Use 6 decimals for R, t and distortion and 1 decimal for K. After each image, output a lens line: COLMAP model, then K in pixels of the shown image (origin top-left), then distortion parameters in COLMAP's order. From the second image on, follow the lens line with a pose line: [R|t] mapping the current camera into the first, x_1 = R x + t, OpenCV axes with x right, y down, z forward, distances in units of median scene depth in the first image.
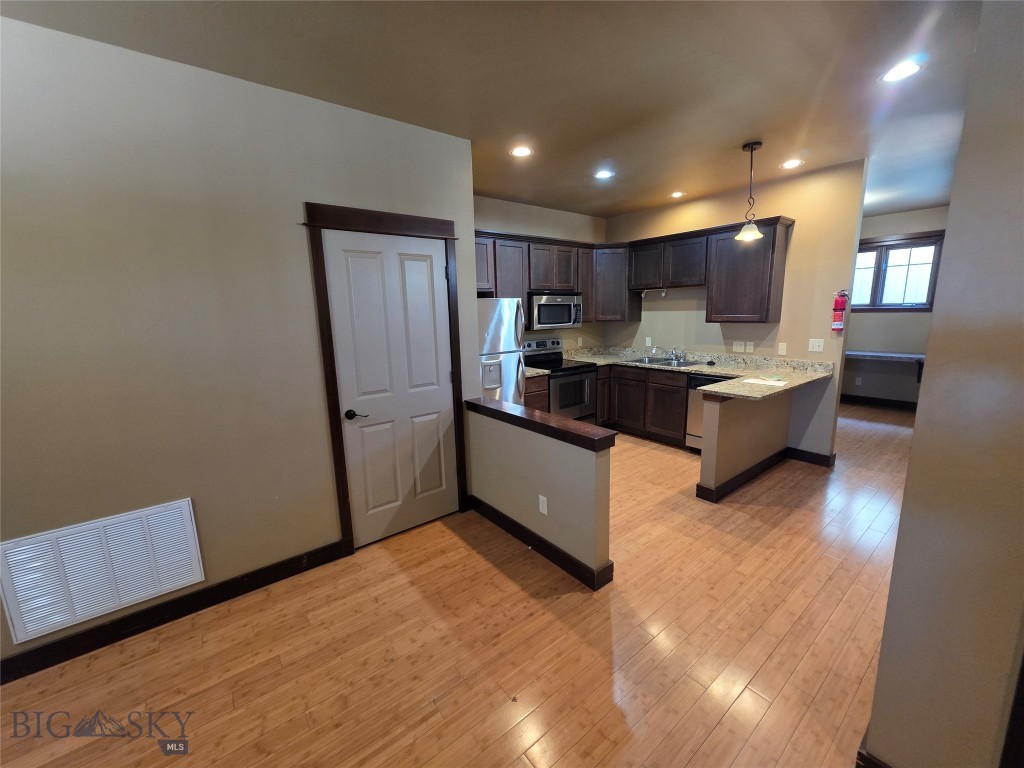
lens RADIAL K [[408.0, 0, 511.9], [0, 408.0, 383.2], [0, 0, 1]] dist [0.002737, 0.000120]
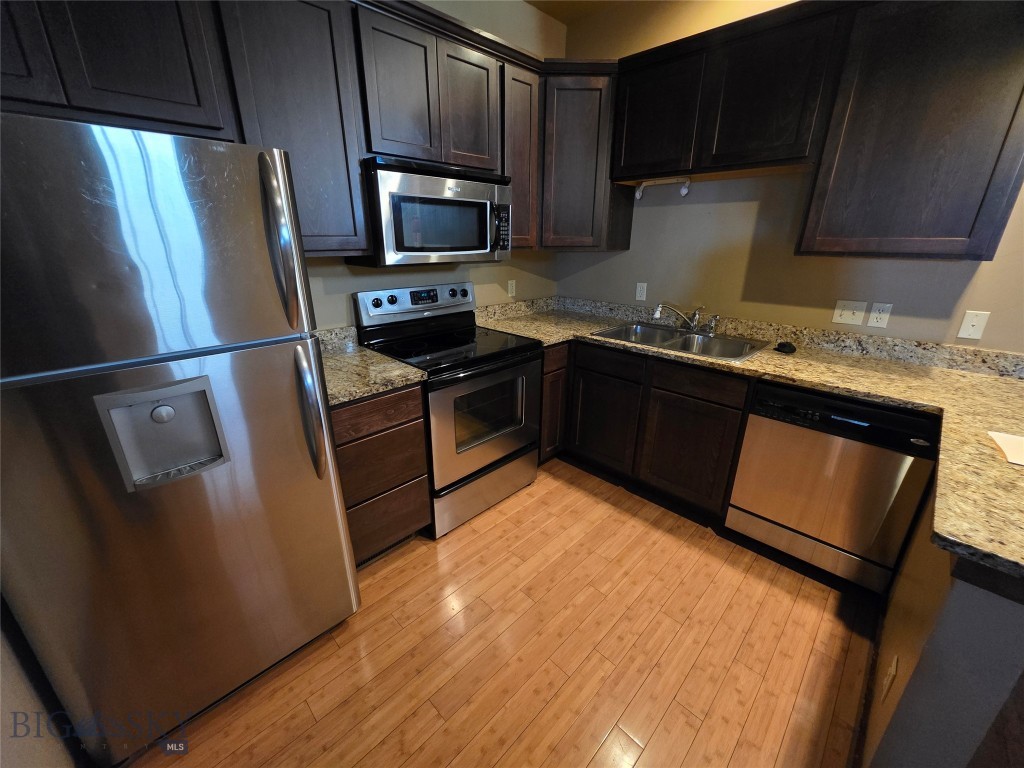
lens RADIAL K [[408.0, 0, 512.2], [0, 408.0, 382.9], [0, 0, 1]] dist [0.002737, 0.000120]
pose [[0.992486, -0.016096, 0.121298, 0.115112], [-0.004023, 0.986481, 0.163824, -0.076785], [-0.122295, -0.163081, 0.979004, 0.533765]]
